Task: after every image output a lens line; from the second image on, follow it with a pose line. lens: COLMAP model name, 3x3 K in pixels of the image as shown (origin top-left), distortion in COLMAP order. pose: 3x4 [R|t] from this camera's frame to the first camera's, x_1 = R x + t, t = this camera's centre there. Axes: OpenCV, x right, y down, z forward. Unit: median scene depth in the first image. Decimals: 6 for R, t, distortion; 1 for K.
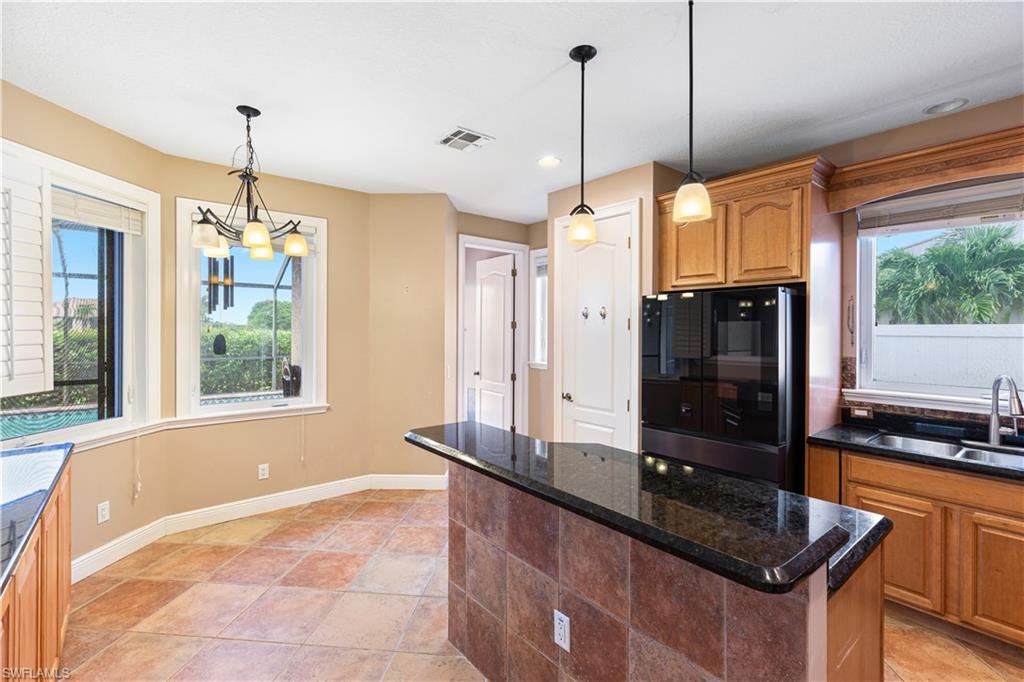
lens RADIAL K [[461.8, 0, 511.9], [0, 461.8, 336.0], [0, 0, 1]] dist [0.001960, -0.000182]
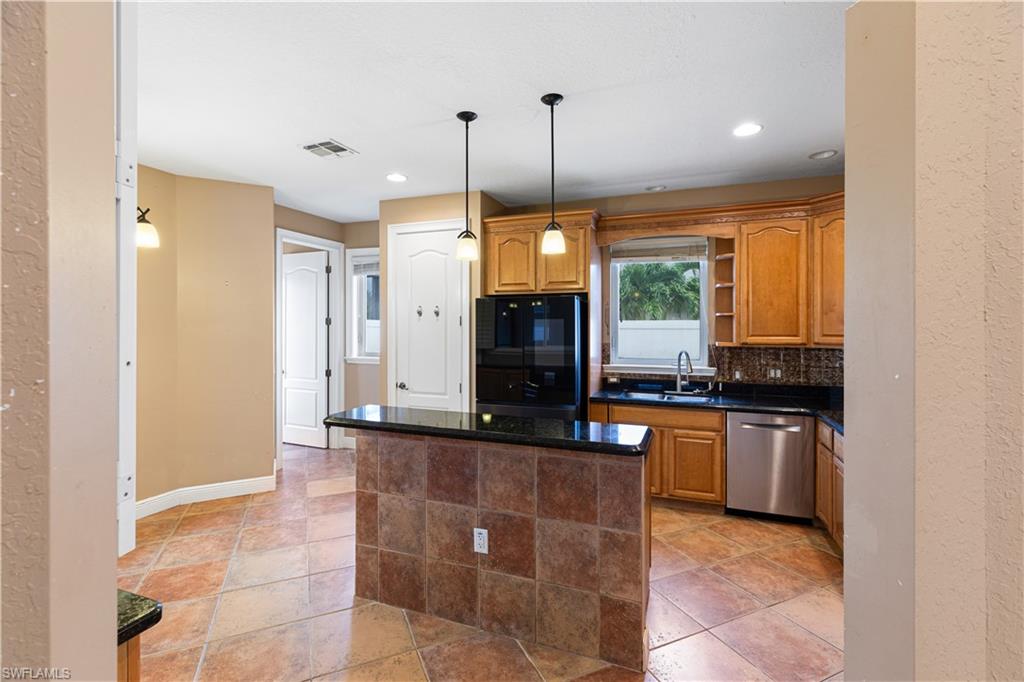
lens RADIAL K [[461.8, 0, 511.9], [0, 461.8, 336.0], [0, 0, 1]] dist [0.001960, -0.000182]
pose [[0.869473, -0.017295, 0.493677, -0.304300], [0.012295, 0.999835, 0.013373, -0.000824], [-0.493827, -0.005558, 0.869543, -0.161654]]
